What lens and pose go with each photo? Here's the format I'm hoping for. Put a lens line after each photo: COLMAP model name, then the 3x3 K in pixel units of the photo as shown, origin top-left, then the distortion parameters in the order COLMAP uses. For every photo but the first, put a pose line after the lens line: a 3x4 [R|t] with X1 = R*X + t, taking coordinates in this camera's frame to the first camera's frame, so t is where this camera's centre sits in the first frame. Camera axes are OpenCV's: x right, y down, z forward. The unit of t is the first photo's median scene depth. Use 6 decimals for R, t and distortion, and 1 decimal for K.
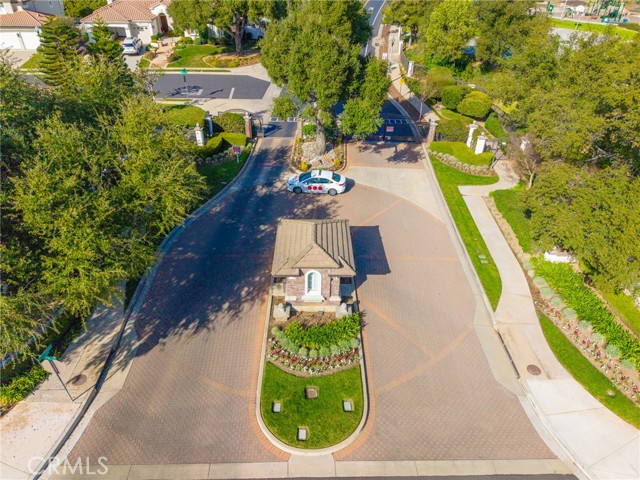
lens RADIAL K [[428.1, 0, 320.0], [0, 428.1, 240.0], [0, 0, 1]] dist [0.037253, -0.038883]
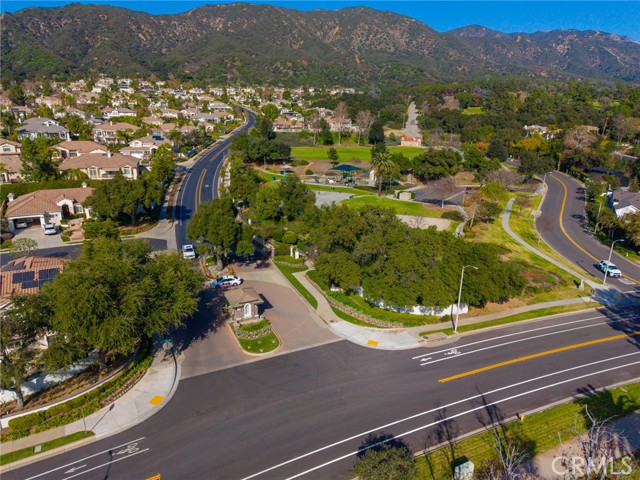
lens RADIAL K [[428.1, 0, 320.0], [0, 428.1, 240.0], [0, 0, 1]] dist [0.037253, -0.038883]
pose [[0.908907, -0.121479, 0.398912, -0.345314], [0.241028, 0.933683, -0.264842, 0.289235], [-0.340285, 0.336866, 0.877911, -0.885830]]
